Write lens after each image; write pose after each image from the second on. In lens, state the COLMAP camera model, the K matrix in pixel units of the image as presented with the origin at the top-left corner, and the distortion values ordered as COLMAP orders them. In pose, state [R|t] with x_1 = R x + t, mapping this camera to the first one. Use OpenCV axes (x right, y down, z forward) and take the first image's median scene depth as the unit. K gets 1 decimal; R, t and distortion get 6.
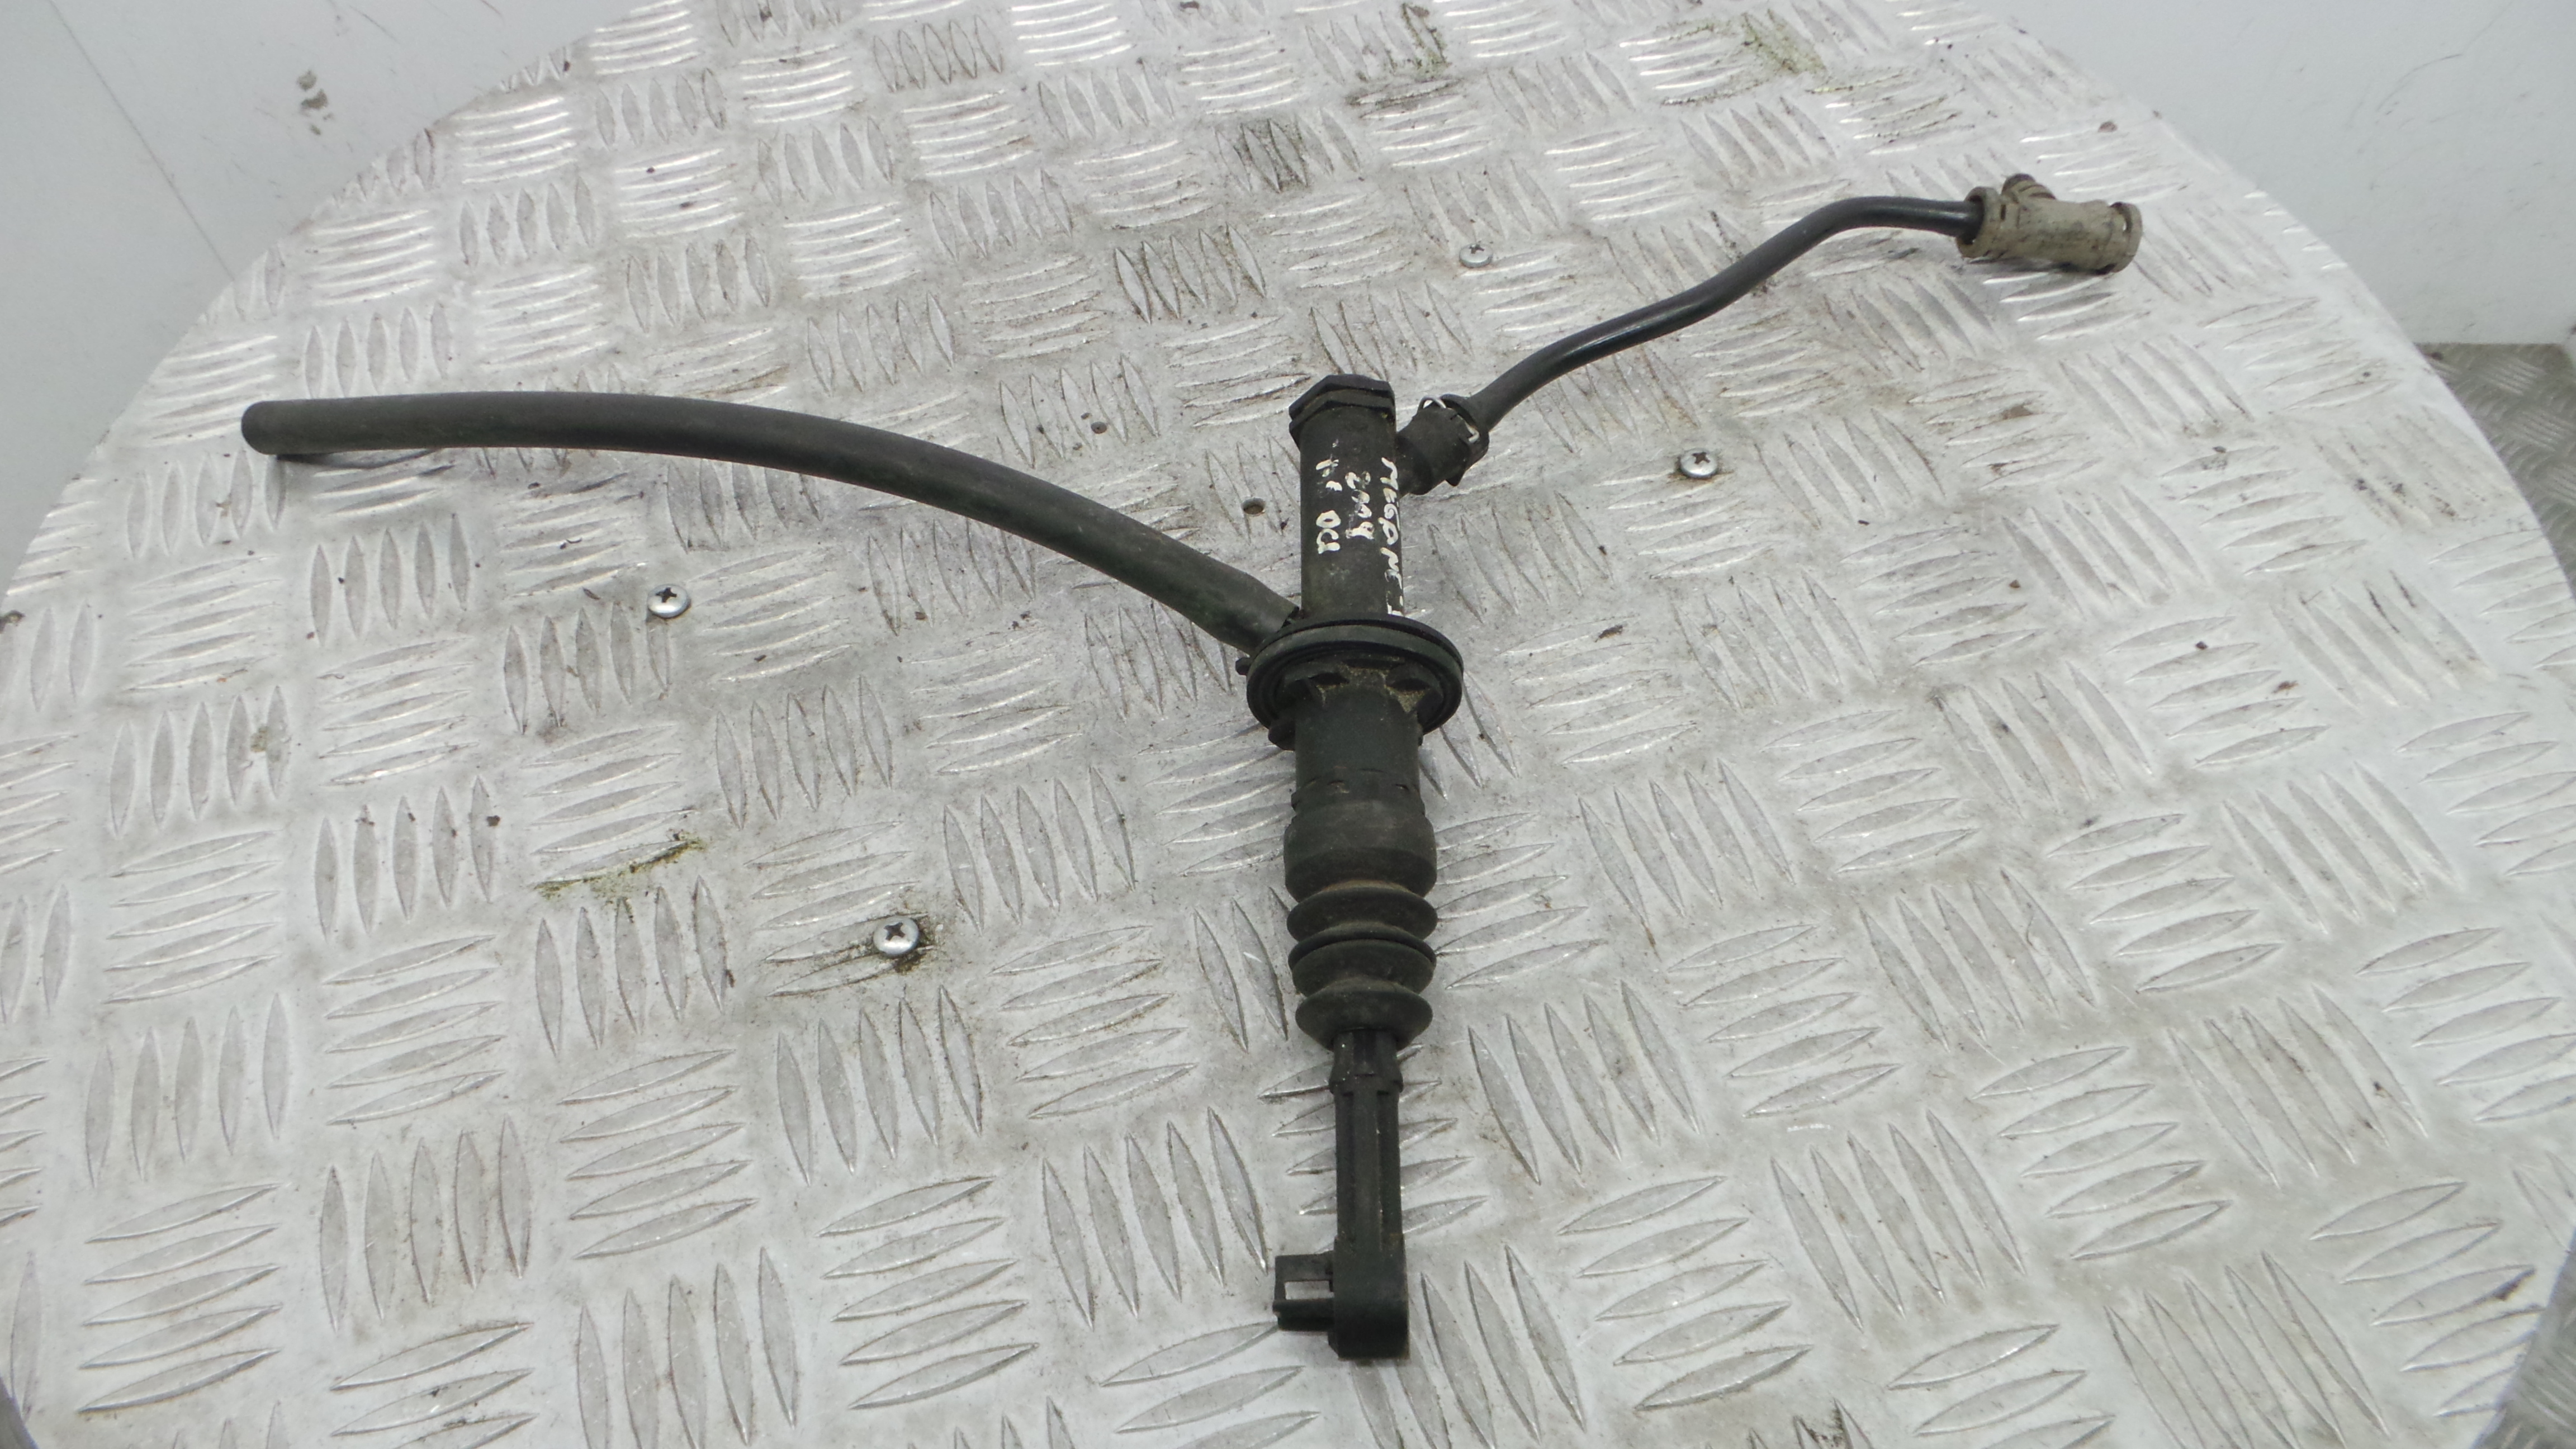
lens RADIAL K [[1877.0, 0, 1287.4], [0, 1877.0, 664.2], [0, 0, 1]] dist [0.005717, 0.002669]
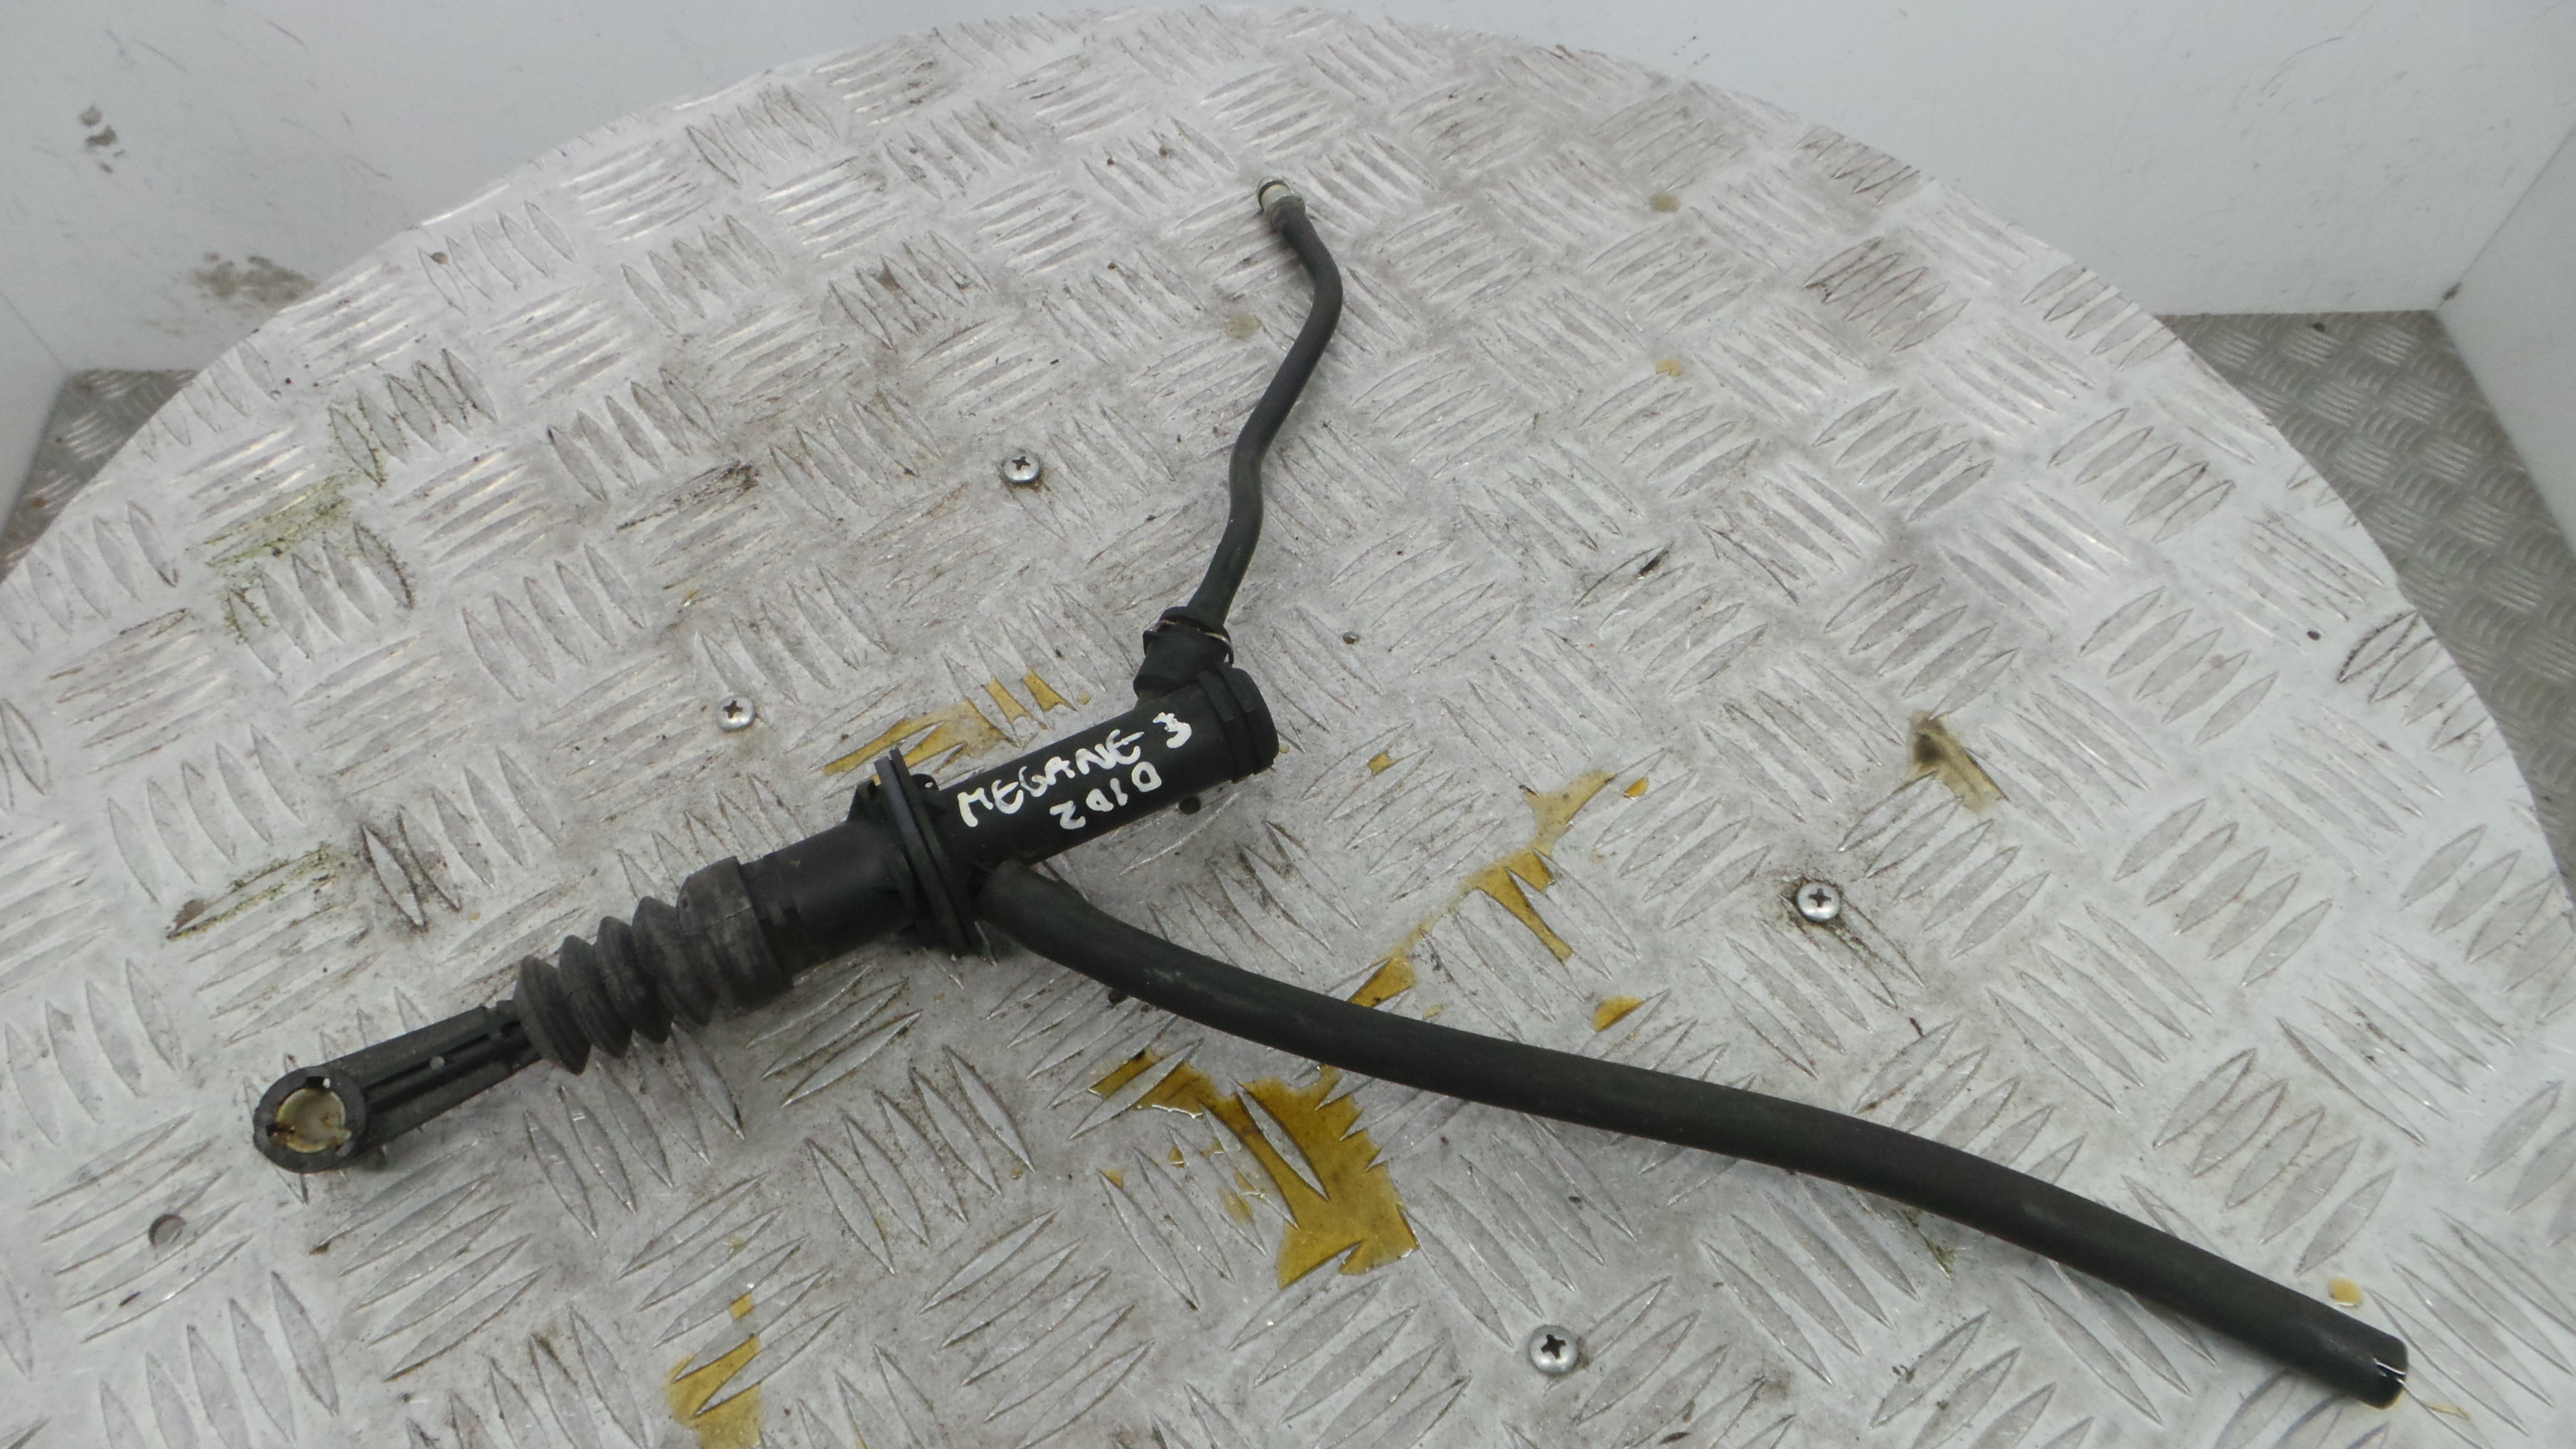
lens RADIAL K [[1778.8, 0, 1289.5], [0, 1778.8, 738.2], [0, 0, 1]] dist [0.005100, 0.006565]
pose [[-0.339149, -0.768673, 0.542328, -0.487432], [0.744017, 0.133620, 0.654664, -0.628652], [-0.575688, 0.625530, 0.526588, 0.488856]]
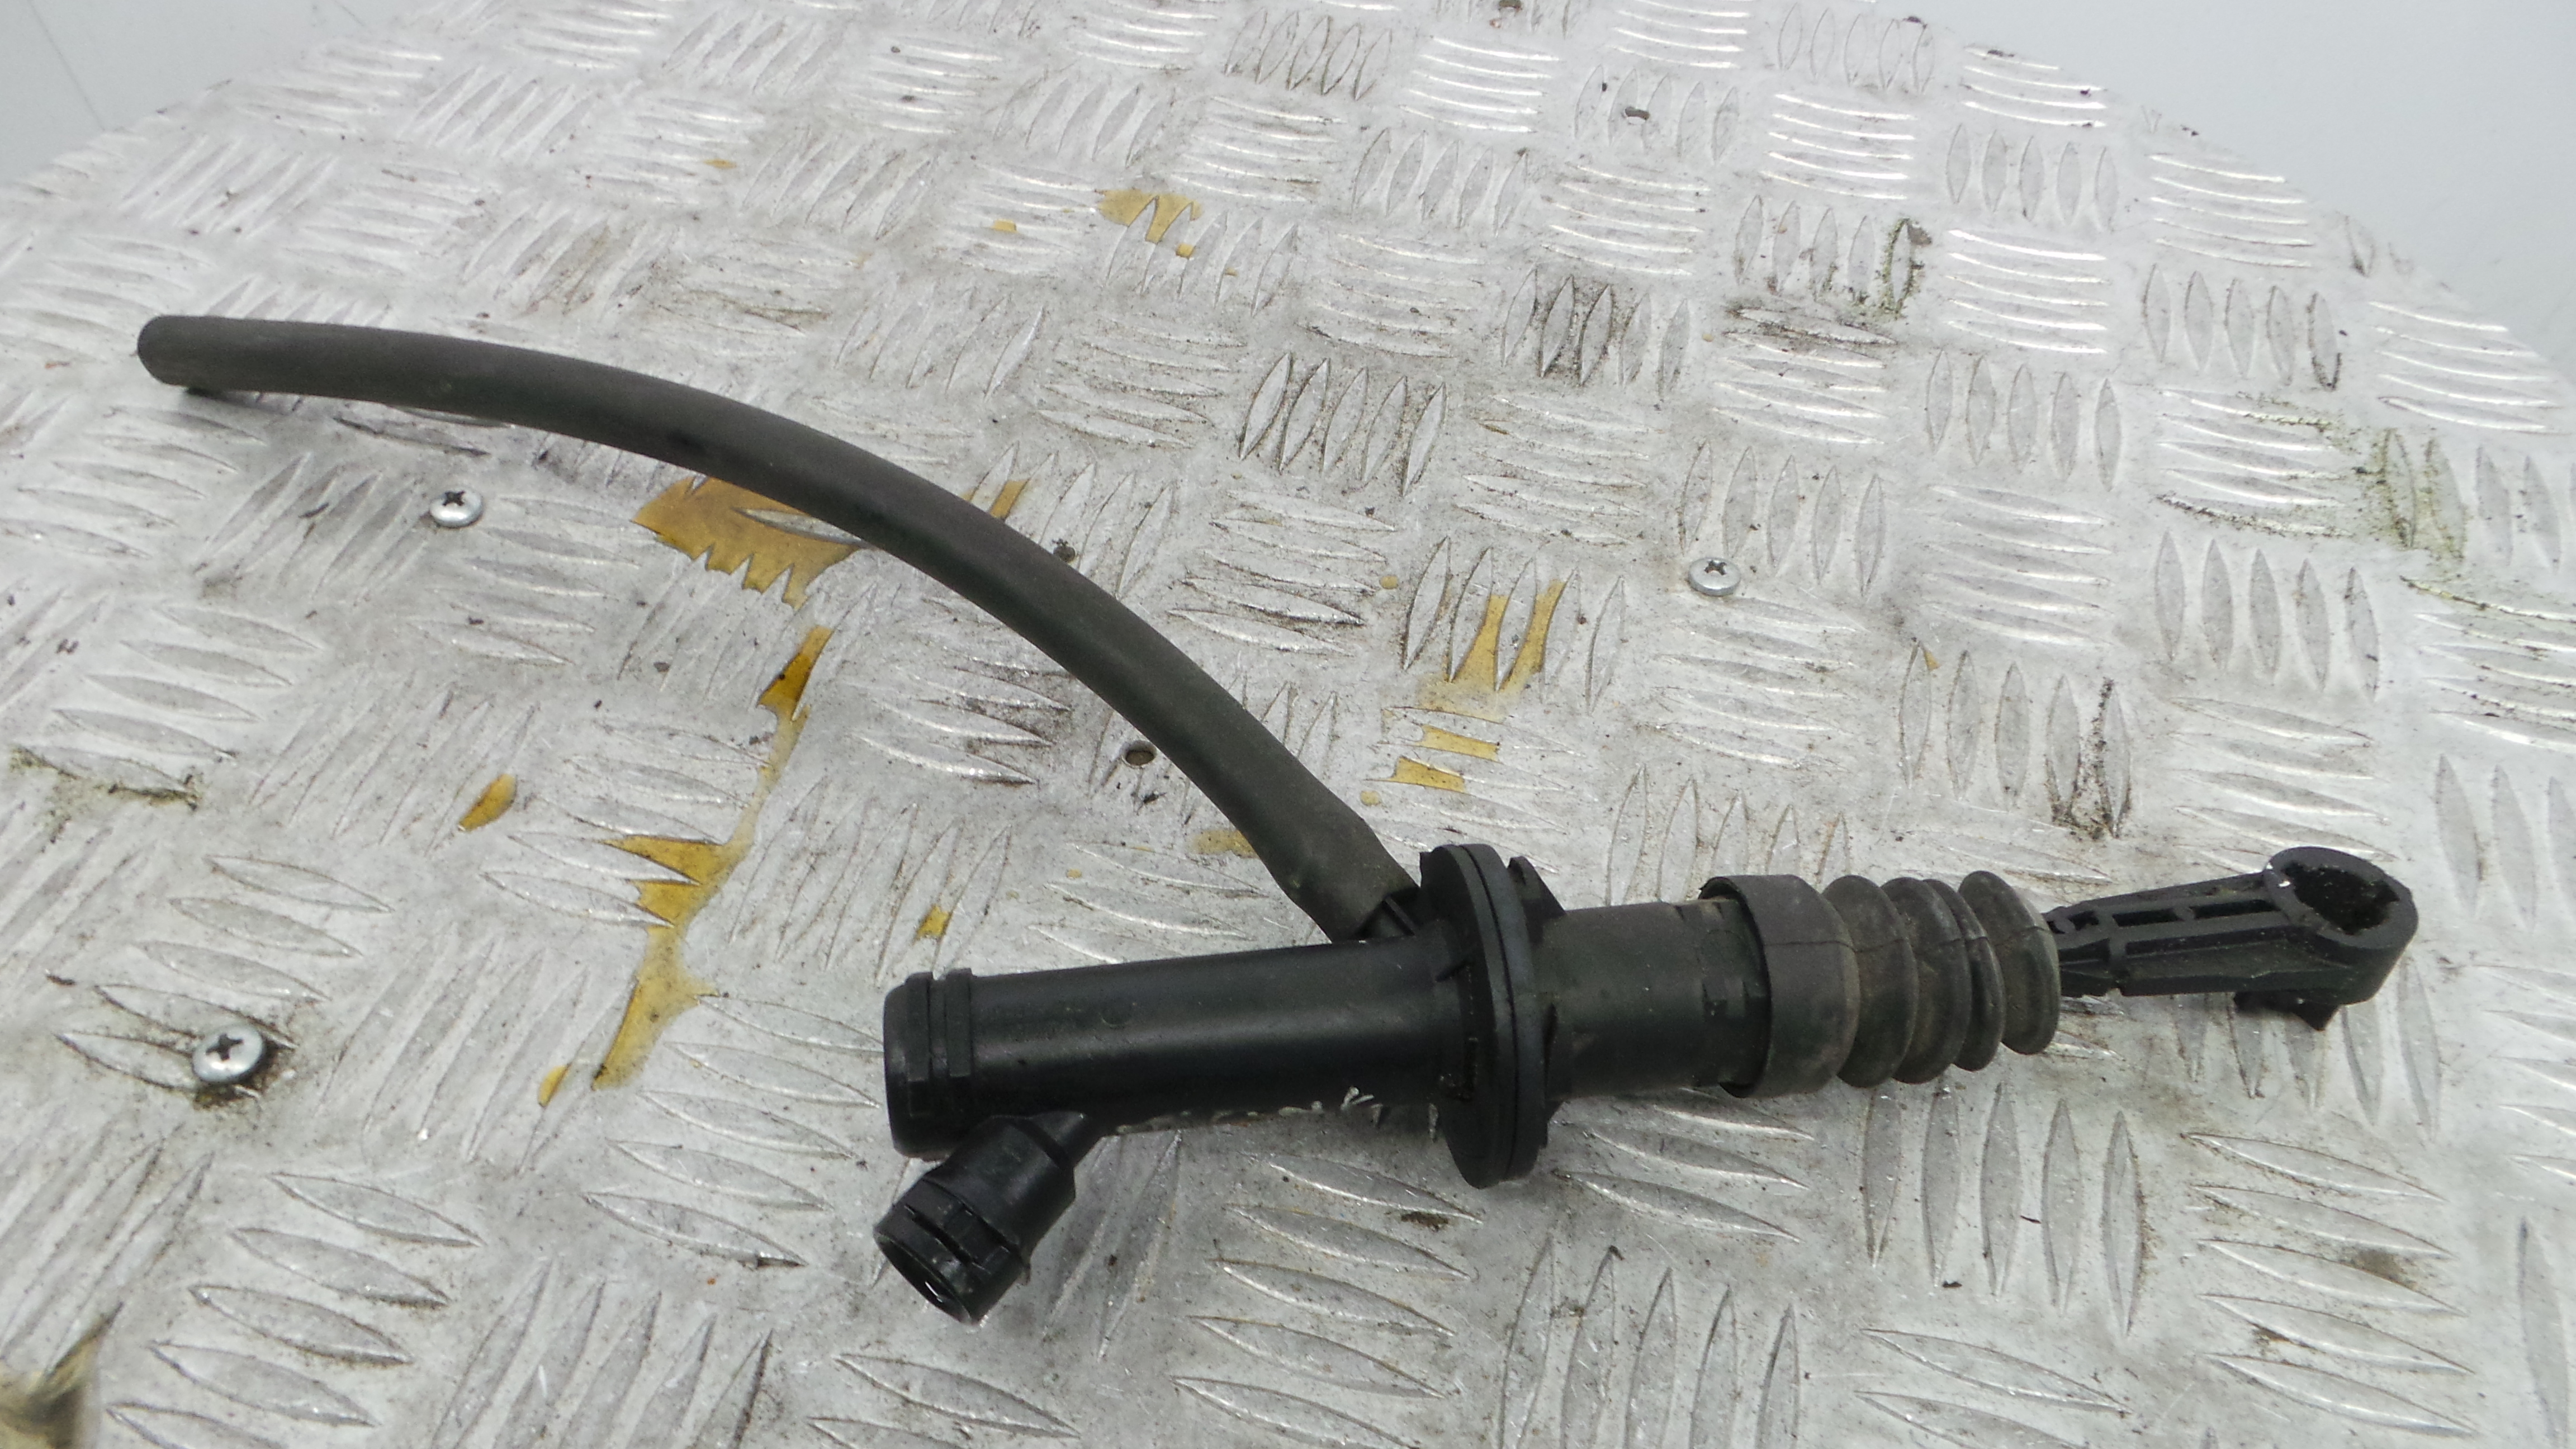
lens RADIAL K [[1800.0, 0, 1286.0], [0, 1800.0, 720.1], [0, 0, 1]] dist [0.005194, 0.003632]
pose [[0.820191, 0.466186, -0.331599, 0.236849], [-0.469142, 0.879804, 0.076495, -0.169690], [0.327403, 0.092826, 0.940314, 0.403953]]
